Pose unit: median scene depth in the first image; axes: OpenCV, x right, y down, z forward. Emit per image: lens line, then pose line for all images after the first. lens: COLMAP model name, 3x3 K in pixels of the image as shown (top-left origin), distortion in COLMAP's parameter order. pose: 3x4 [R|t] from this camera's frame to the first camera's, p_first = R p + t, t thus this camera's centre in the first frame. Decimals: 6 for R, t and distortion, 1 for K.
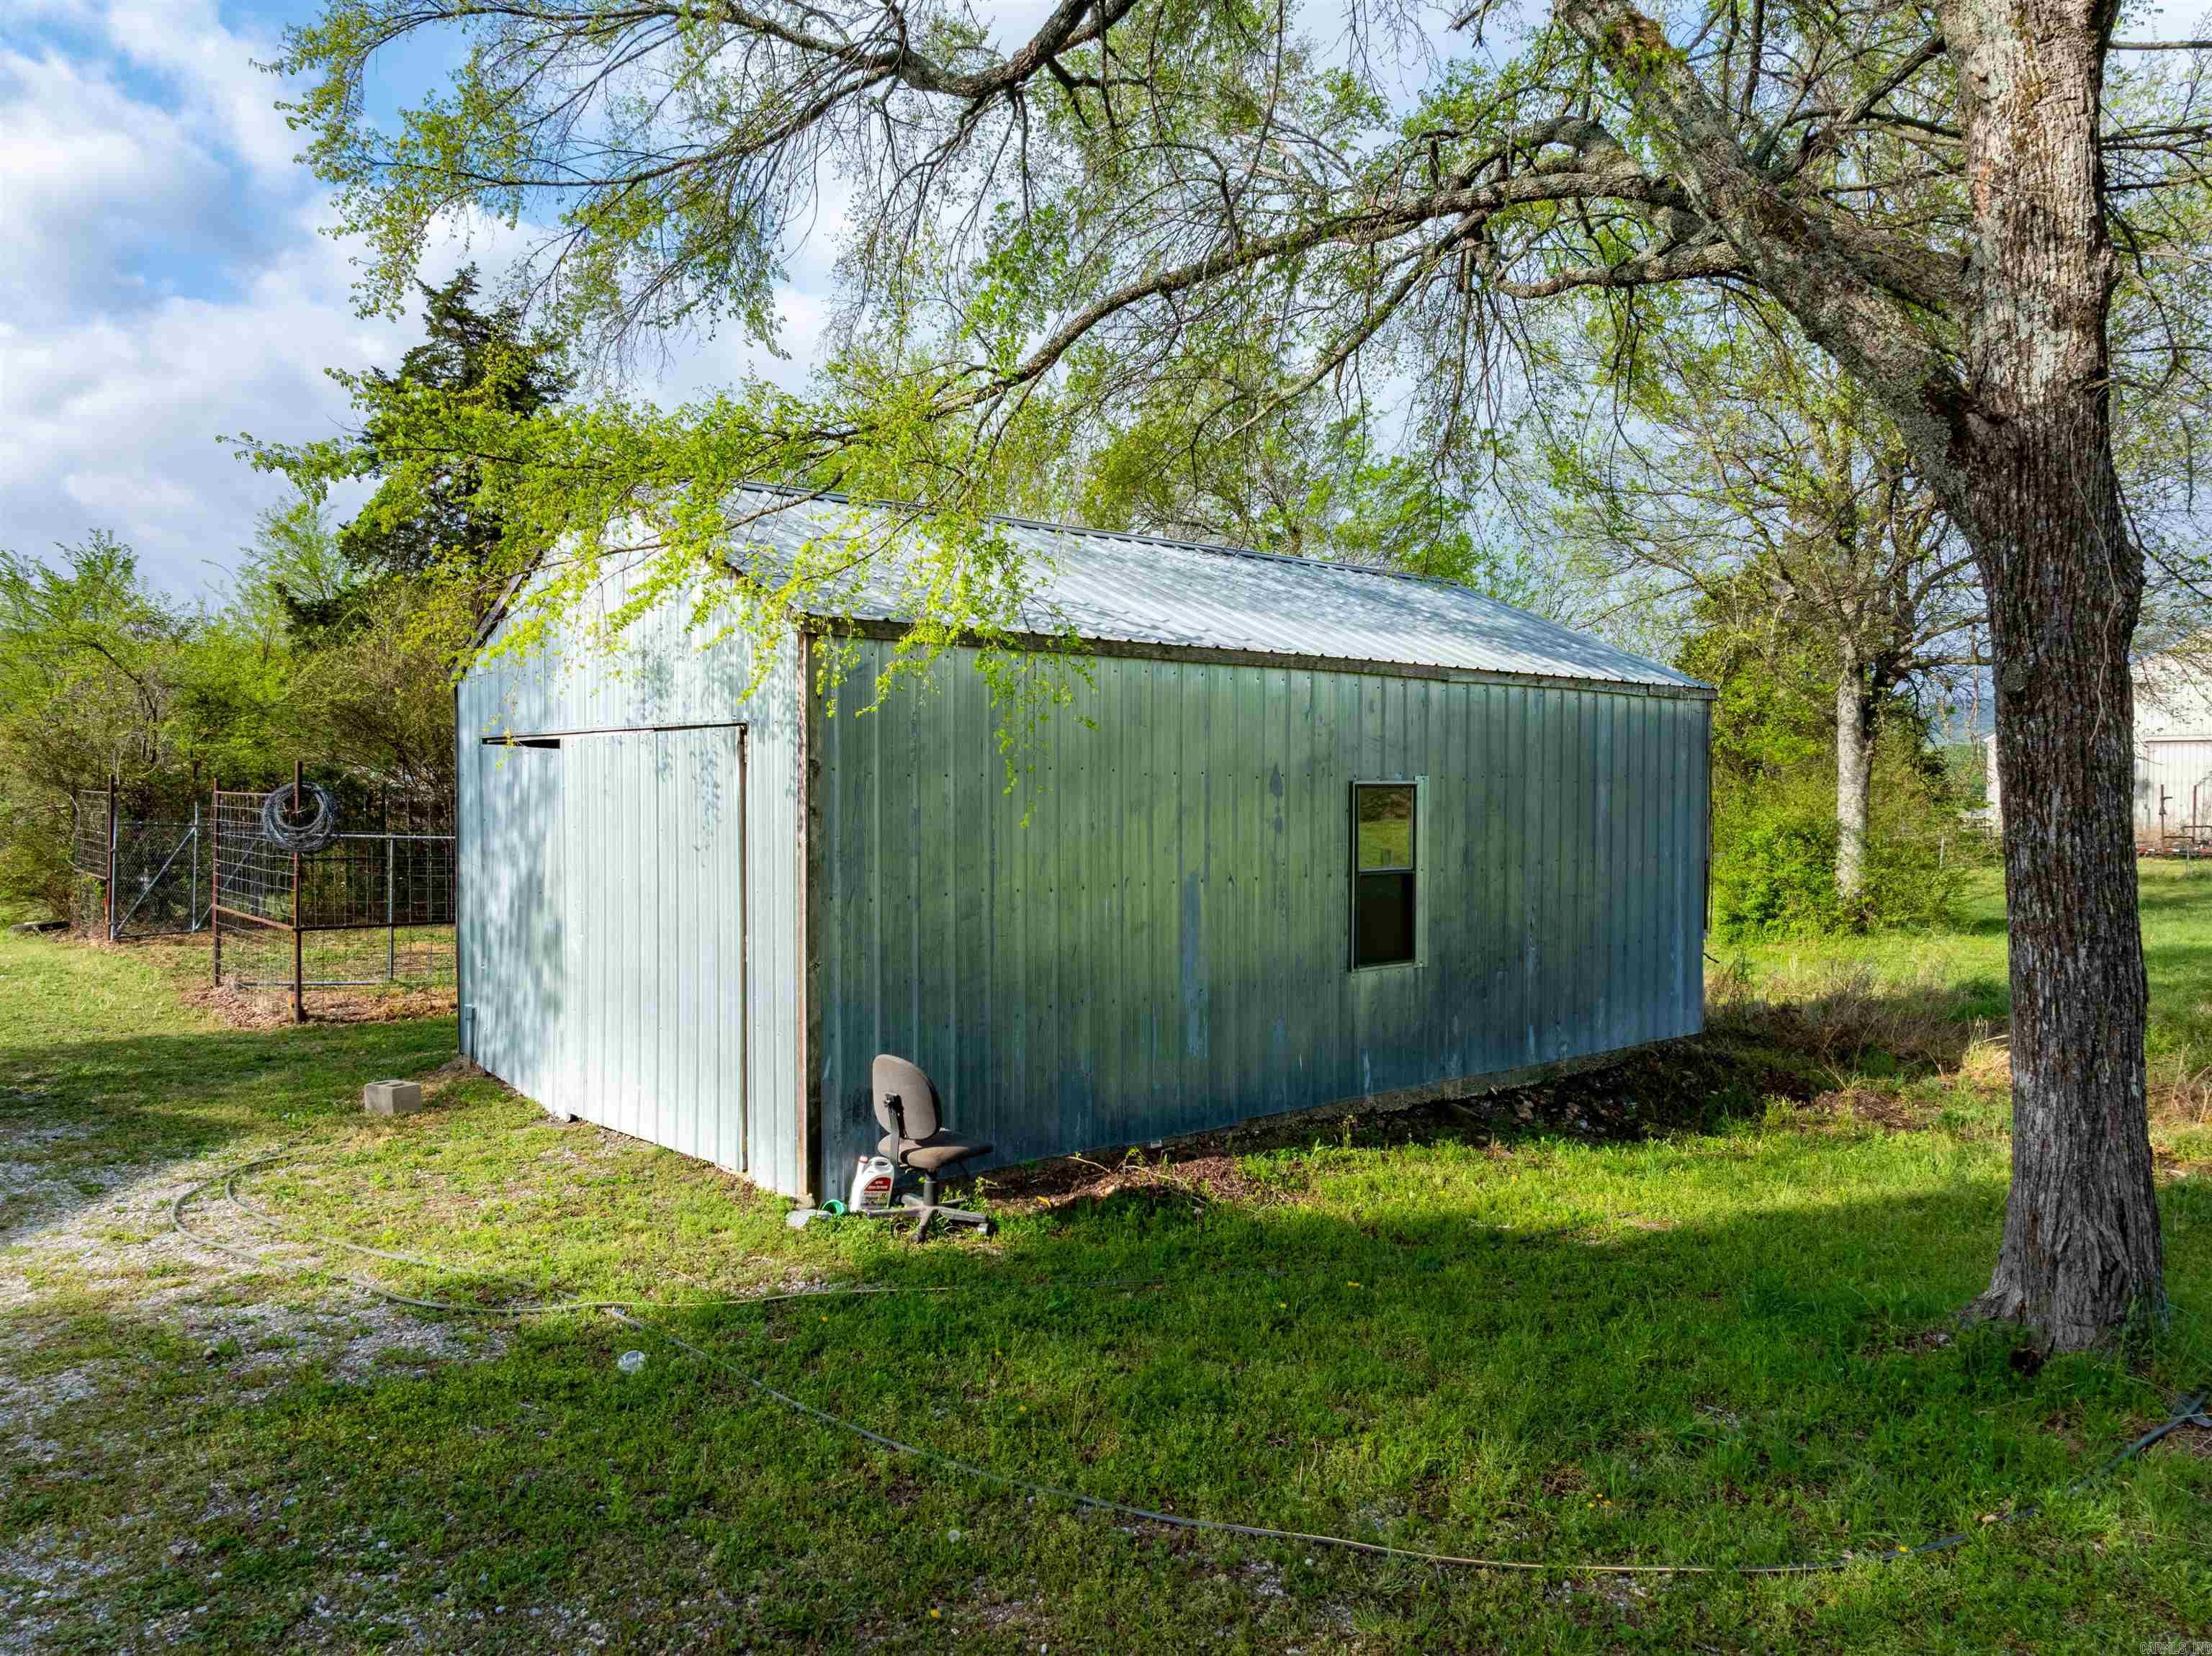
lens RADIAL K [[1562.7, 0, 1106.0], [0, 1562.7, 828.0], [0, 0, 1]] dist [-0.046782, 0.041889]
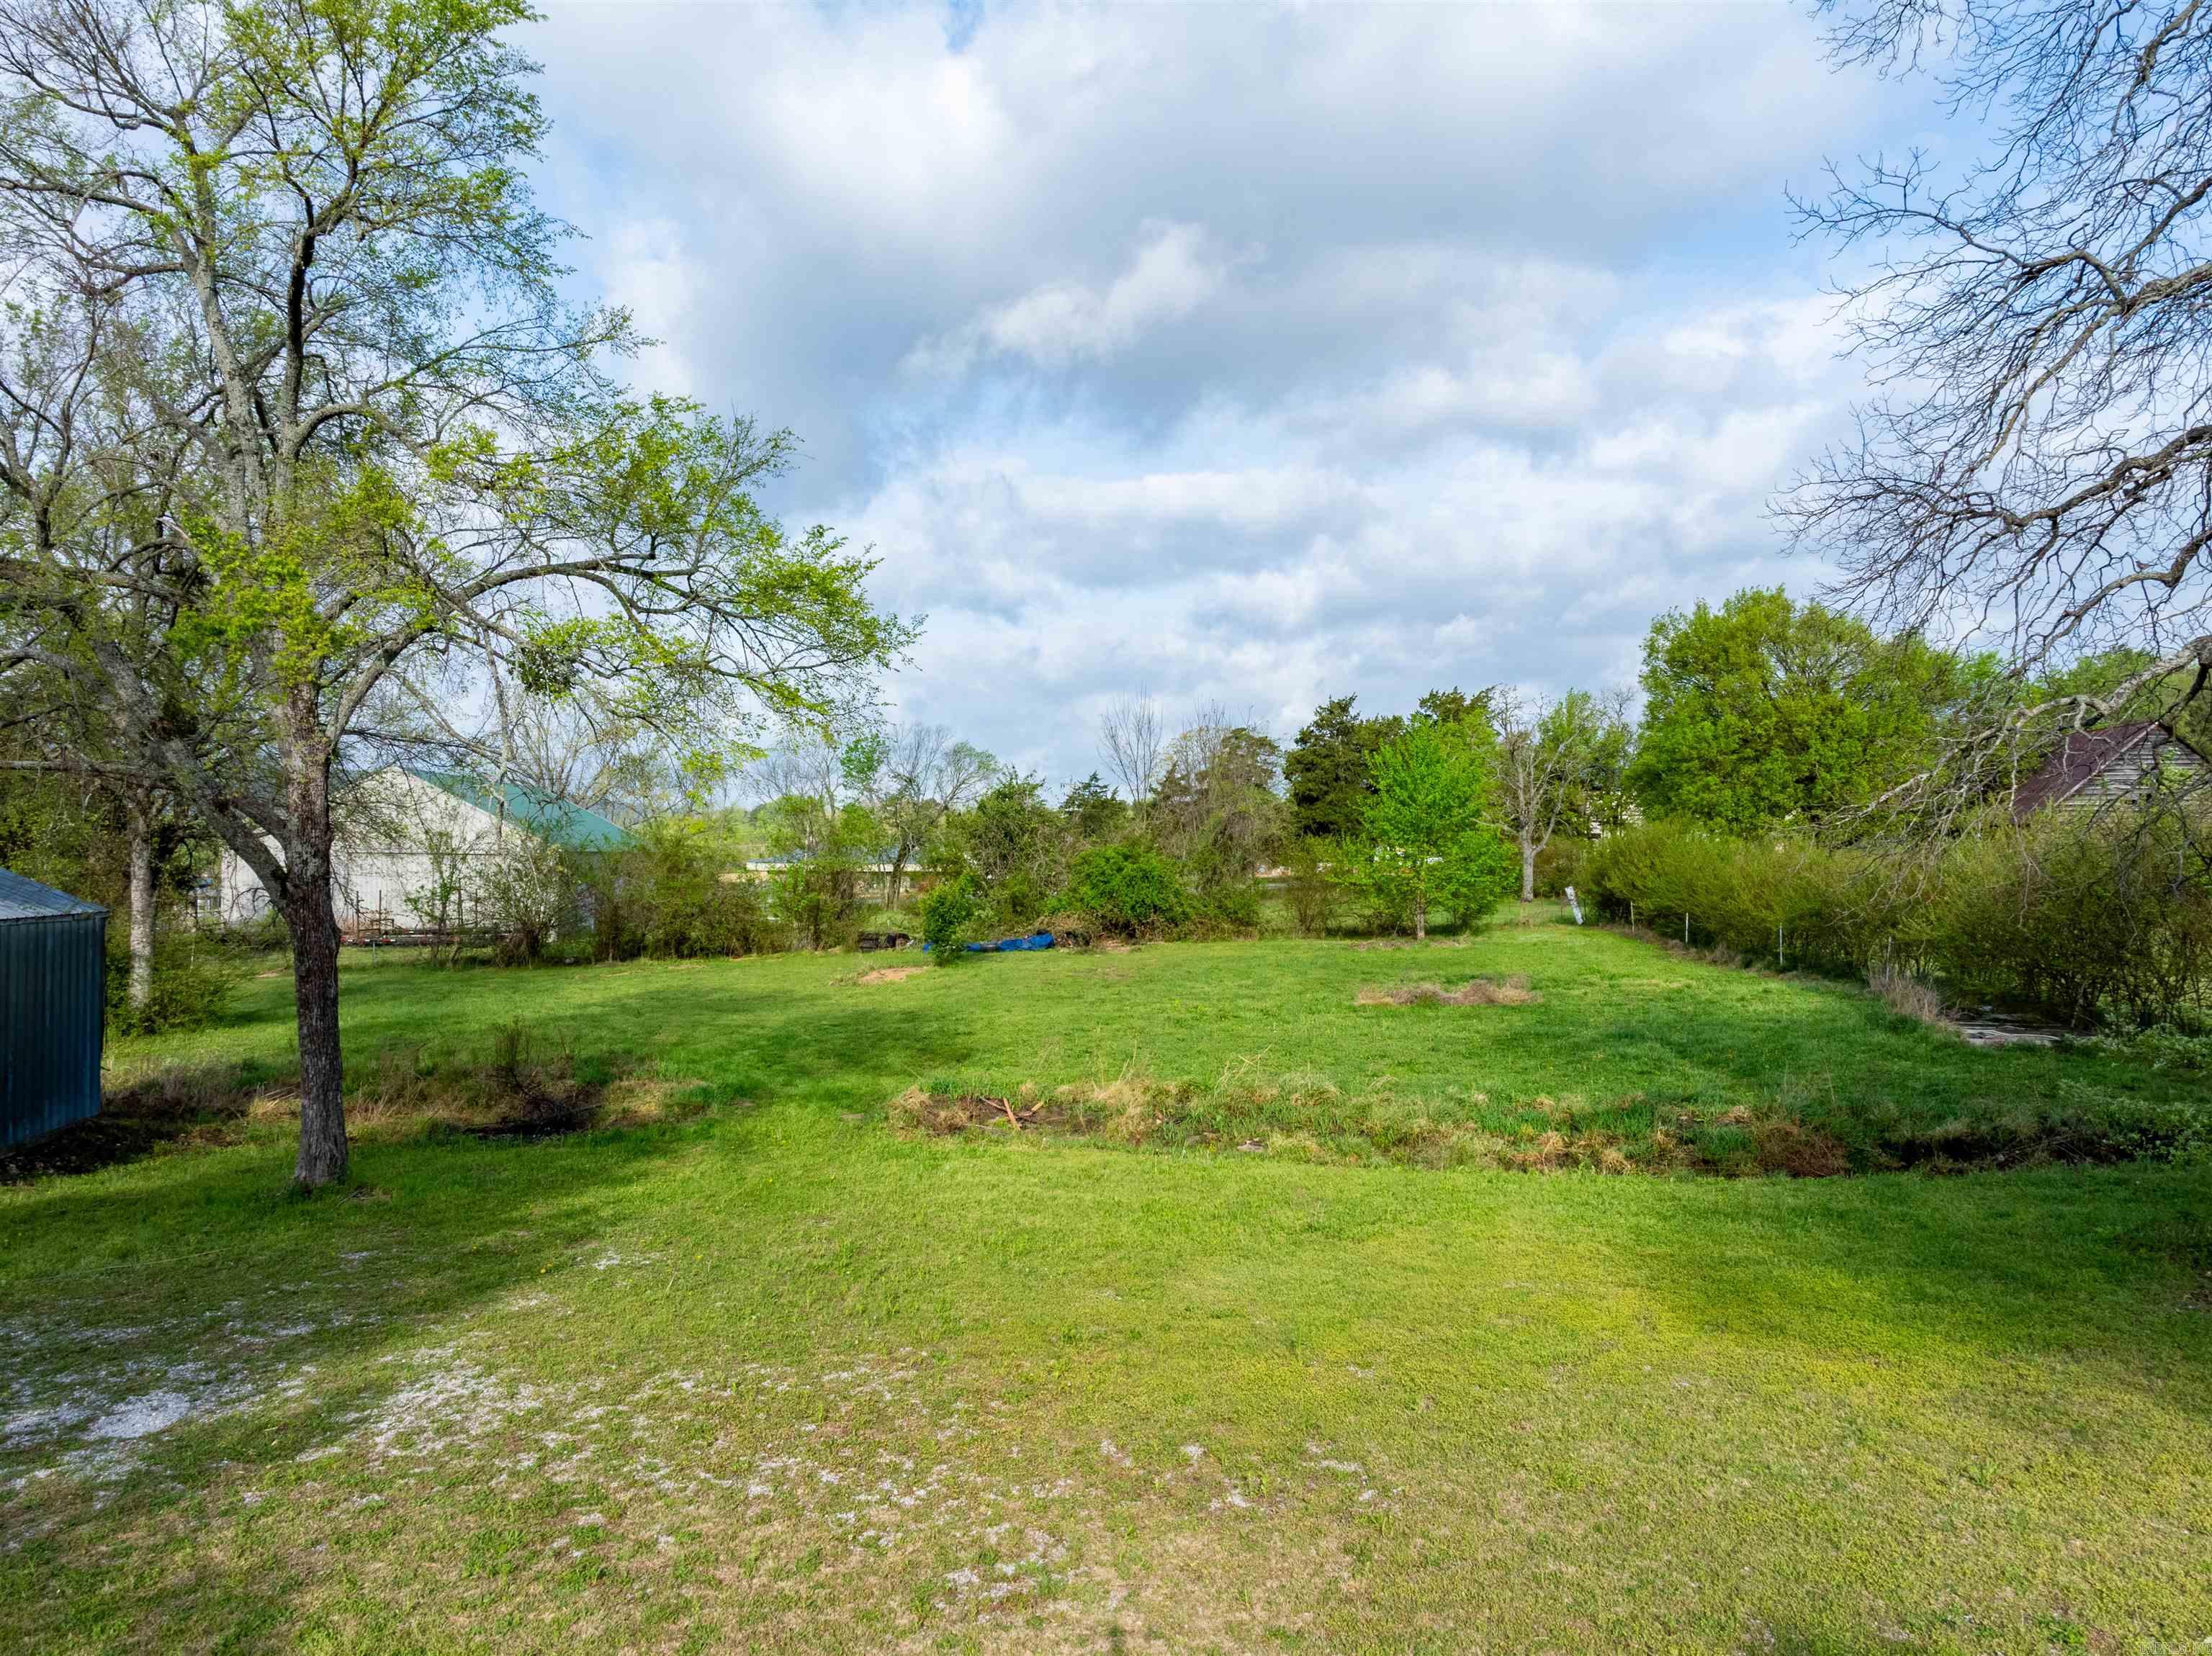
lens RADIAL K [[1562.7, 0, 1106.0], [0, 1562.7, 828.0], [0, 0, 1]] dist [-0.046782, 0.041889]
pose [[0.498962, 0.018317, 0.866430, -0.300579], [0.018105, 0.999338, -0.031552, -0.060046], [-0.866434, 0.031430, 0.498301, -0.450912]]
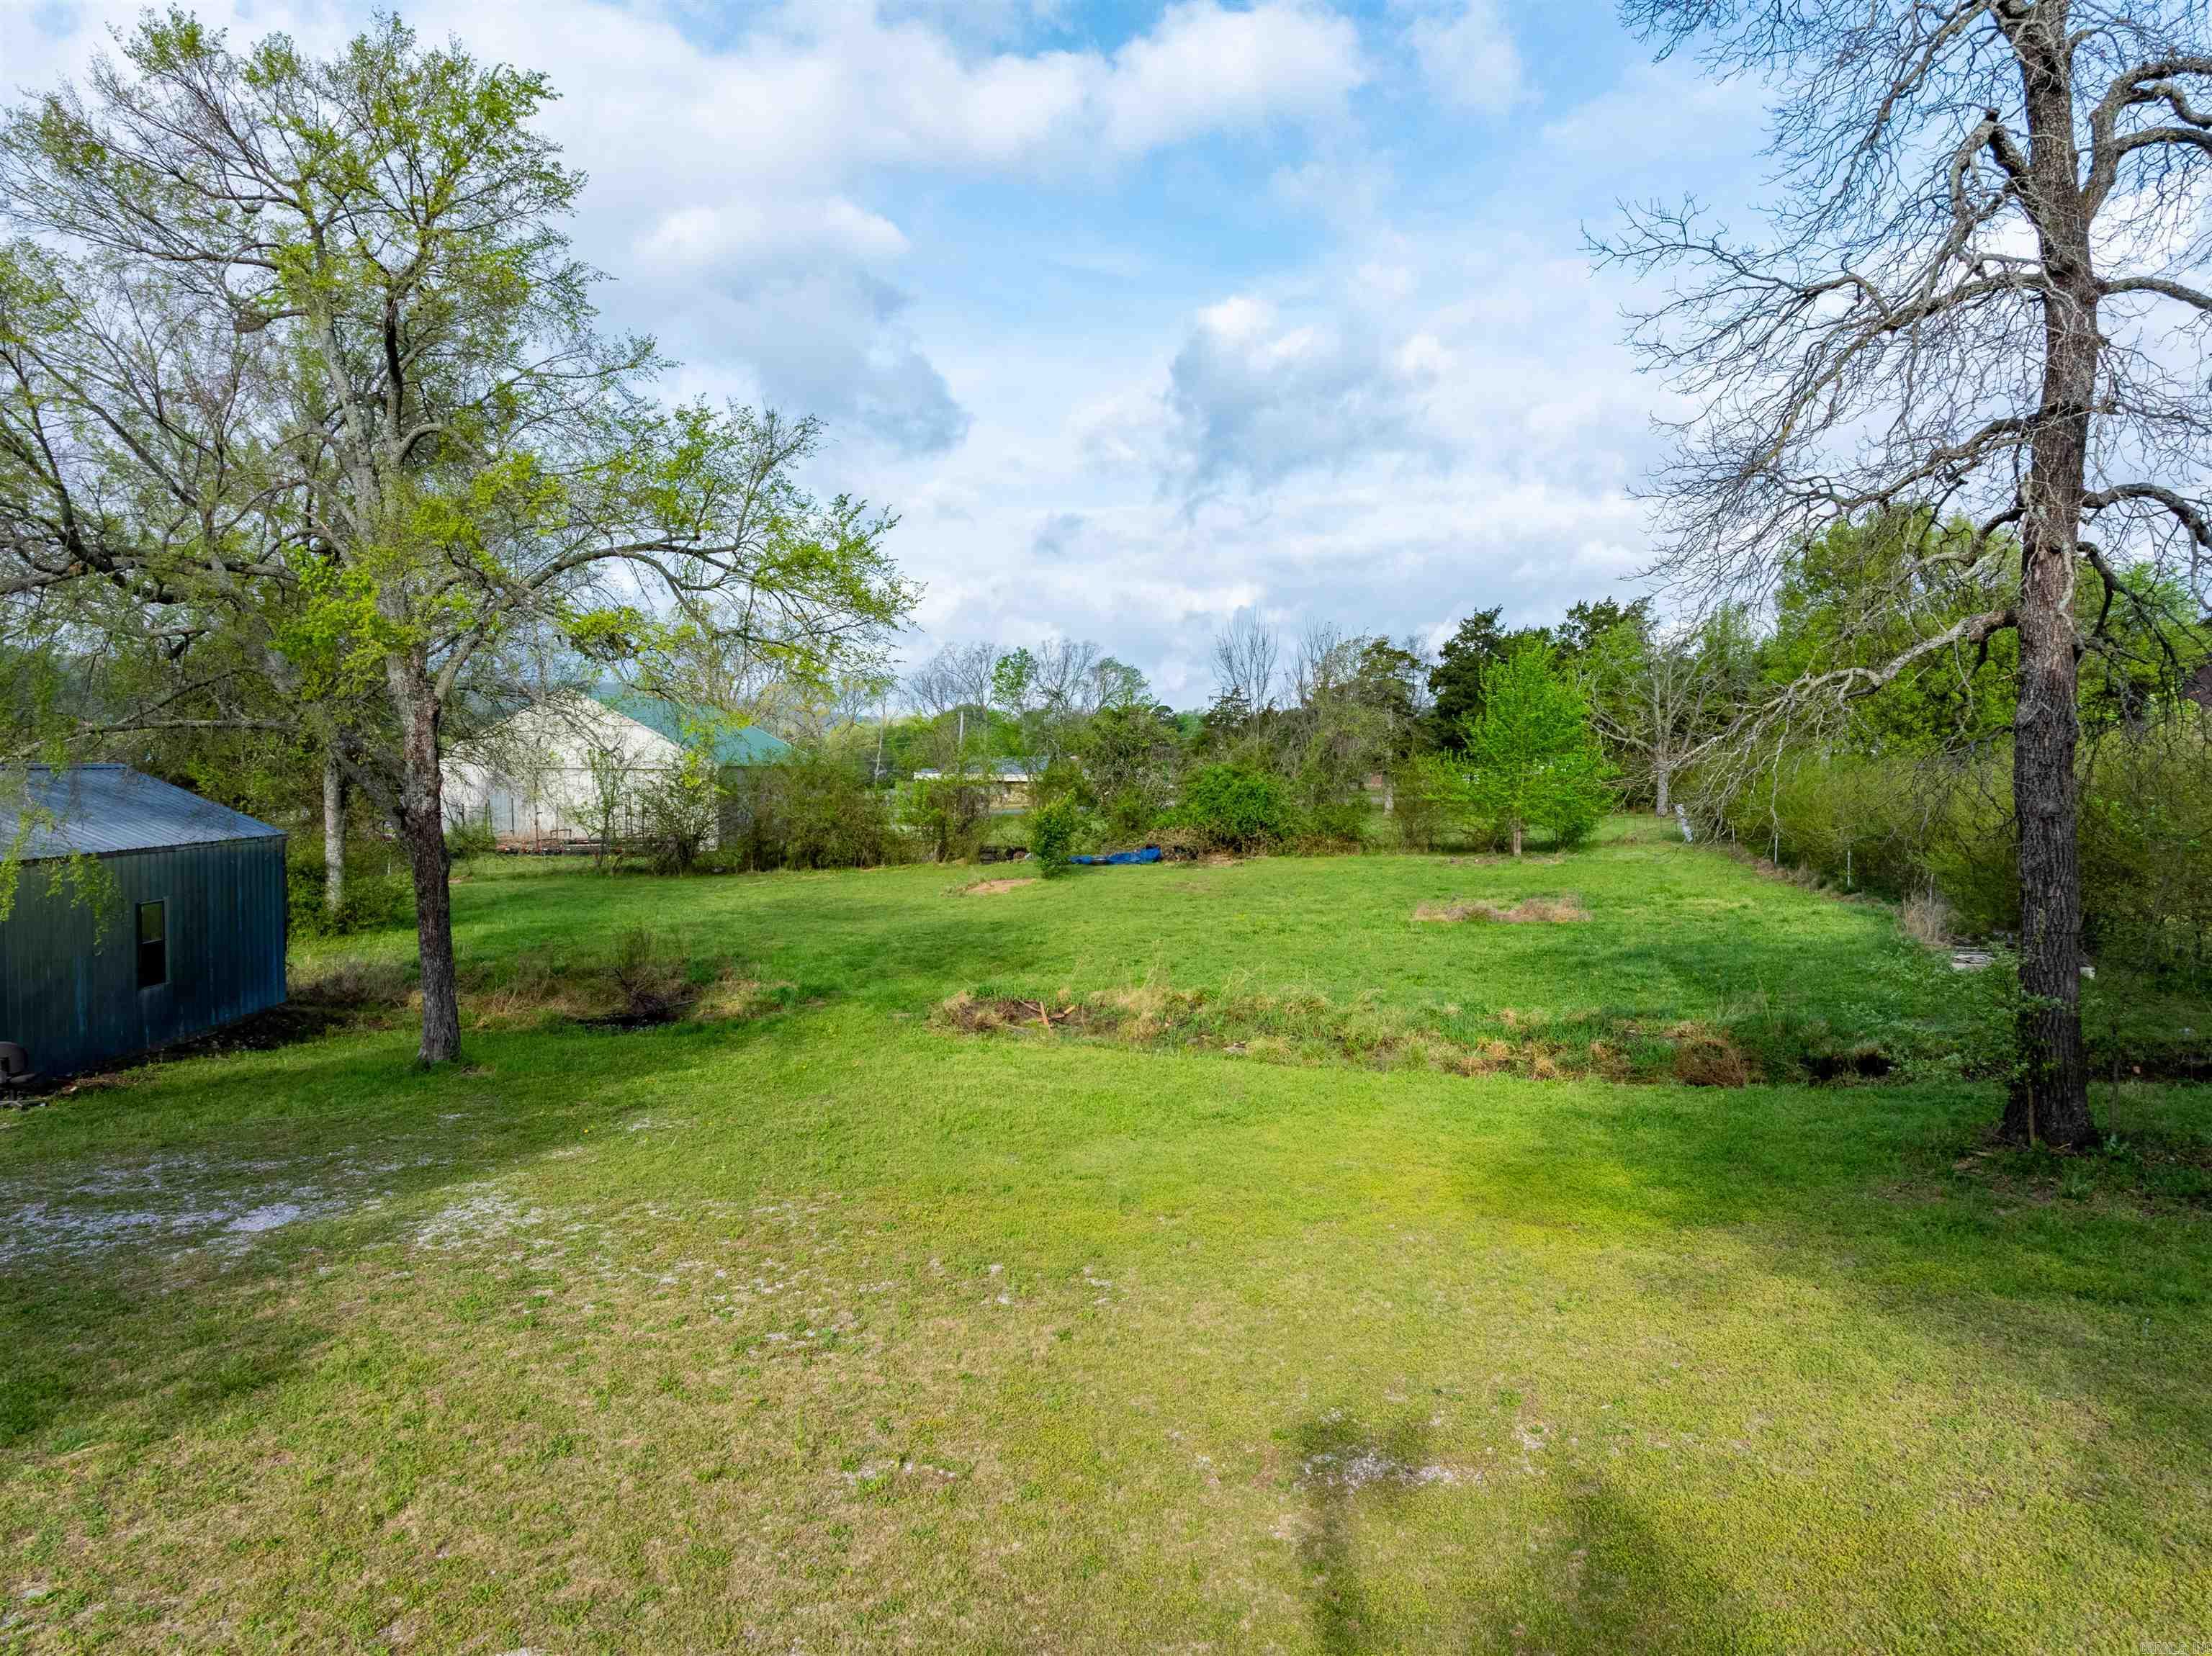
lens RADIAL K [[1562.7, 0, 1106.0], [0, 1562.7, 828.0], [0, 0, 1]] dist [-0.046782, 0.041889]
pose [[0.595848, -0.030784, 0.802507, -0.336983], [0.016053, 0.999522, 0.026423, -0.074622], [-0.802937, -0.002861, 0.596057, -0.606192]]
